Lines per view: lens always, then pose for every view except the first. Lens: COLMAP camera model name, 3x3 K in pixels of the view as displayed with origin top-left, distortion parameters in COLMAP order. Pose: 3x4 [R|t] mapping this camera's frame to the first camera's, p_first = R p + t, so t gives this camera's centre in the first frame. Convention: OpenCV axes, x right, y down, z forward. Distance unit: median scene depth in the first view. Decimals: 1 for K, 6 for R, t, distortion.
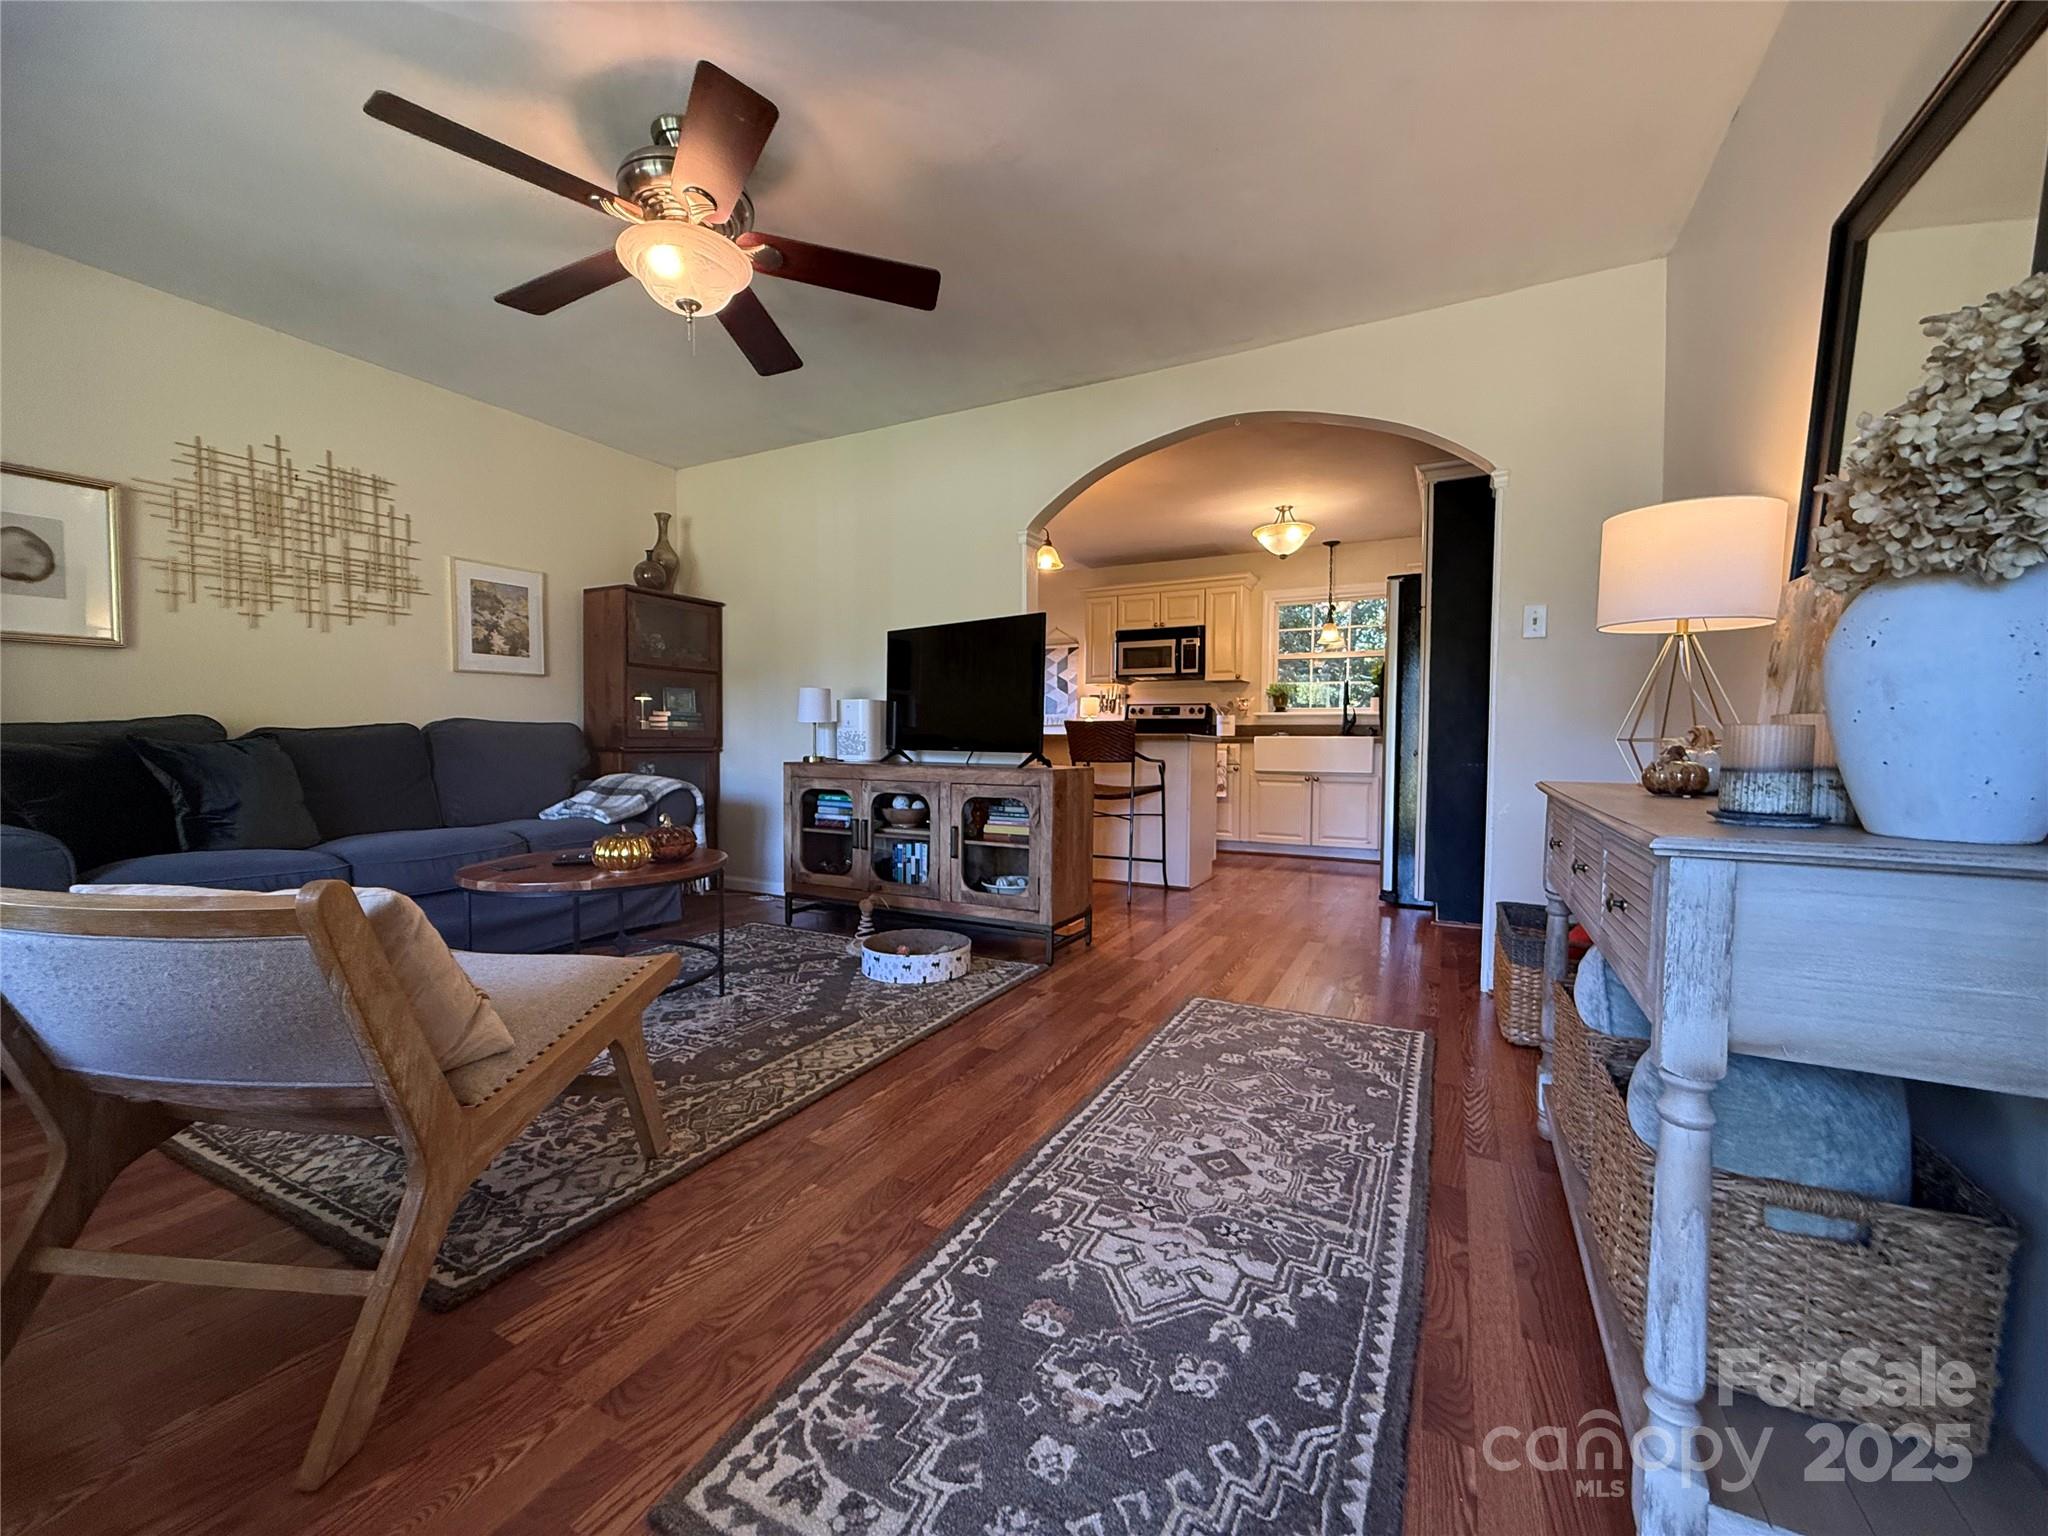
lens RADIAL K [[817.1, 0, 1016.1], [0, 817.1, 767.6], [0, 0, 1]] dist [-0.000389, -0.000679]
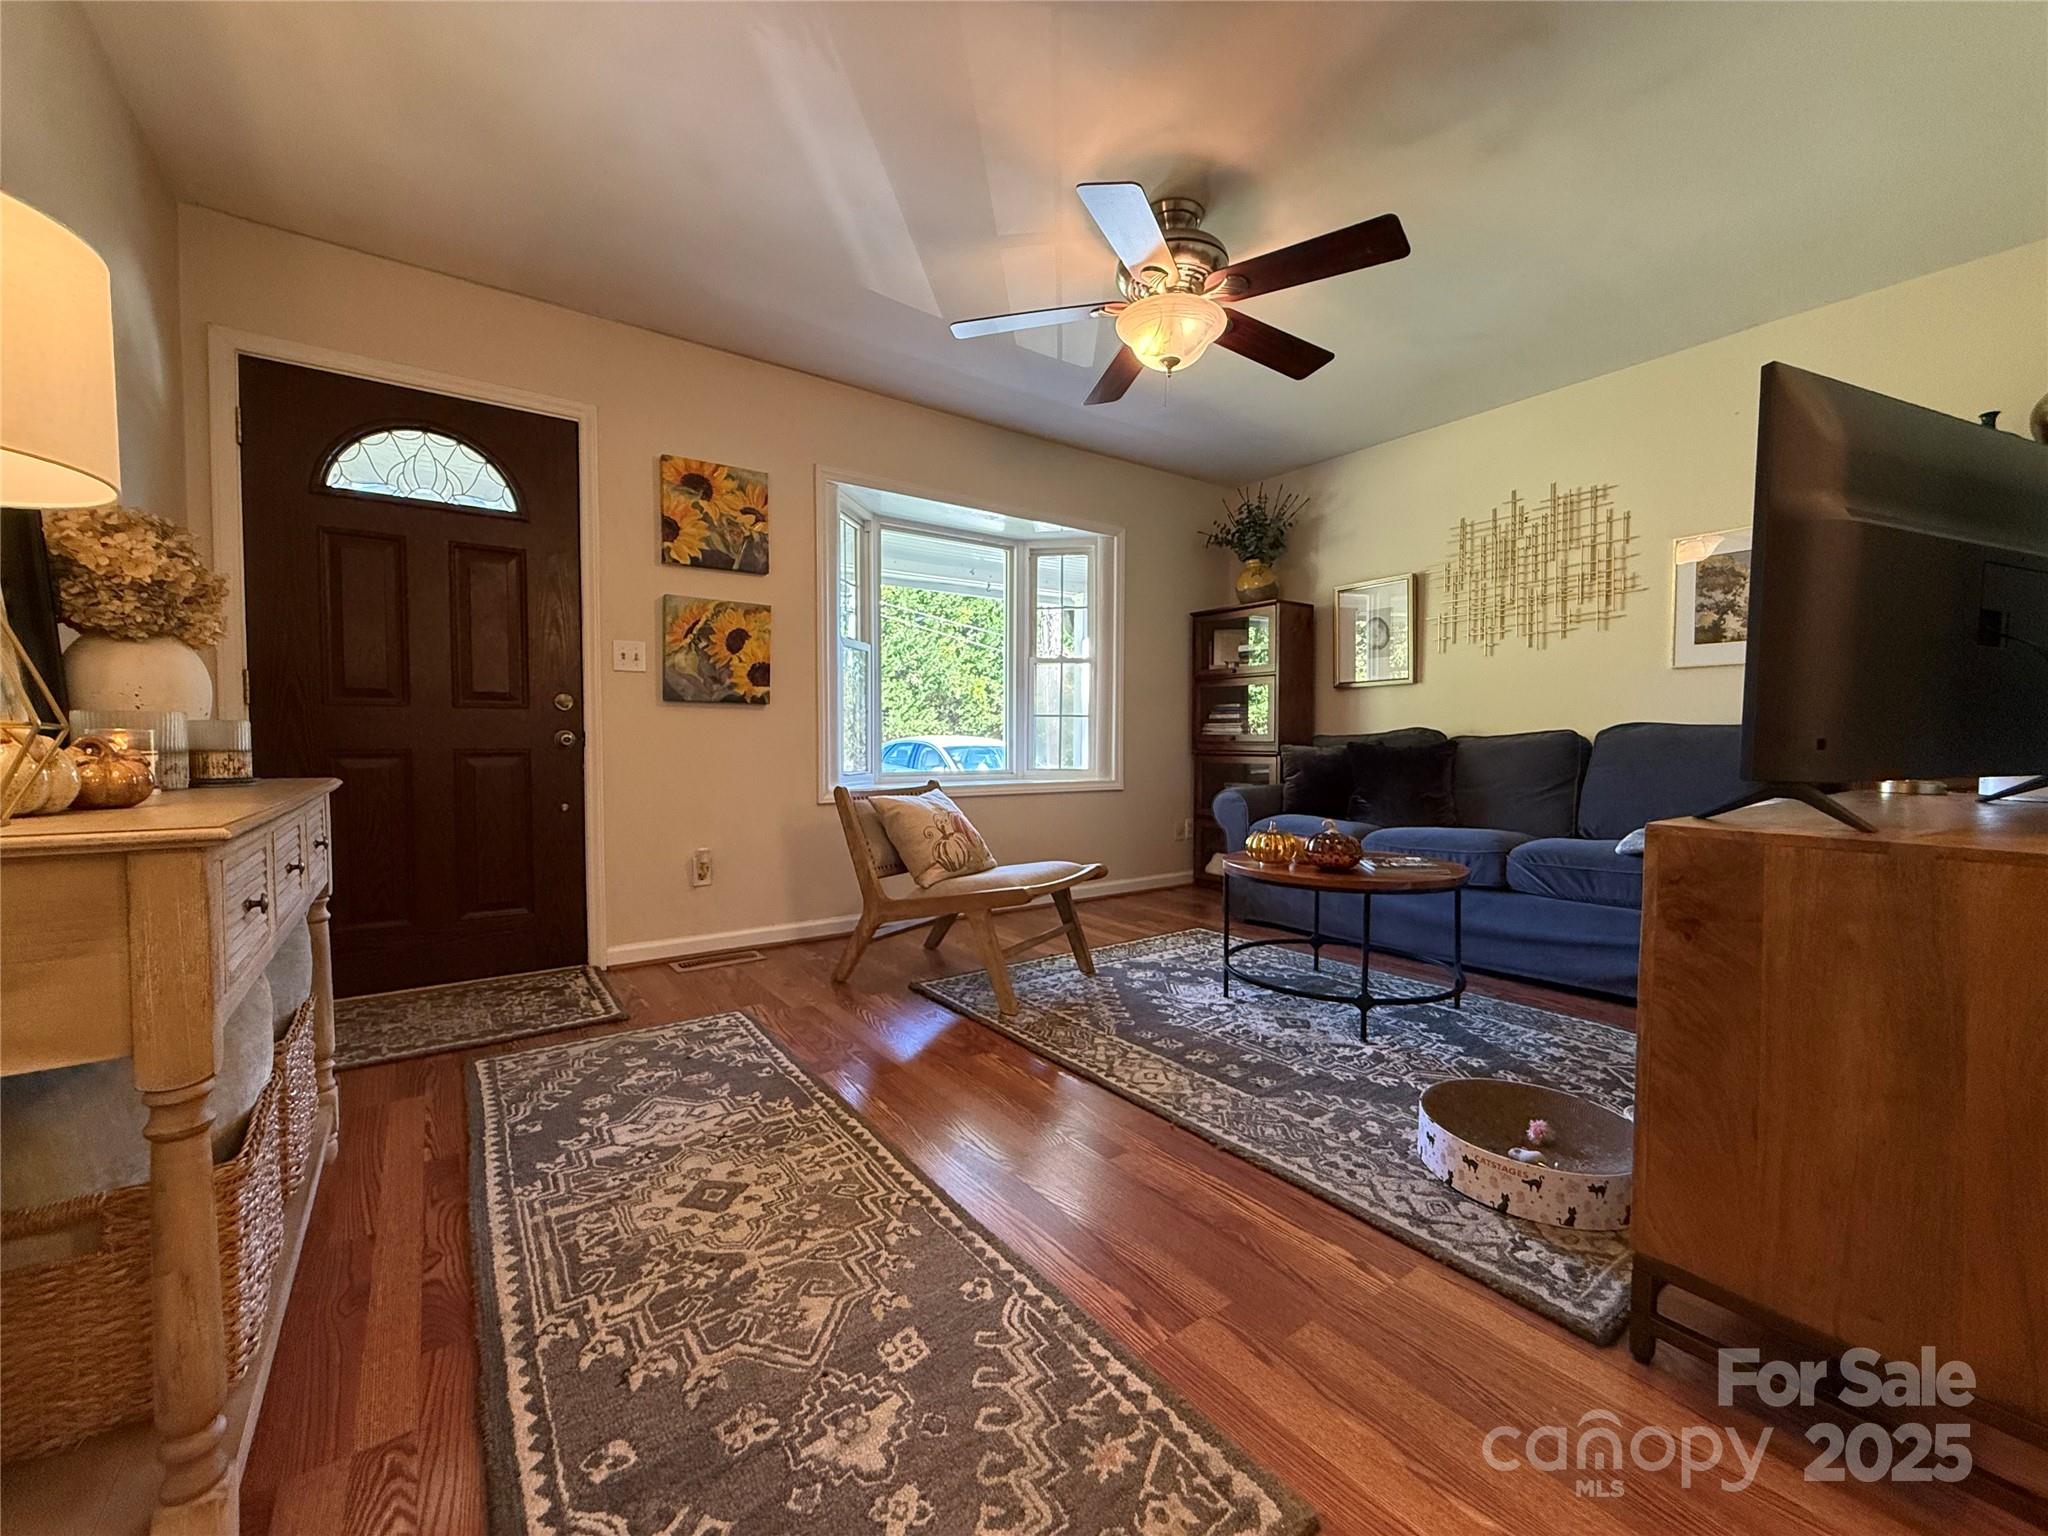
lens RADIAL K [[817.1, 0, 1029.2], [0, 817.1, 775.8], [0, 0, 1]] dist [-0.000389, -0.000679]
pose [[-0.437037, 0.031151, -0.898904, 0.820797], [-0.038549, 0.997833, 0.053322, -0.046913], [0.898617, 0.057955, -0.434889, 1.529207]]
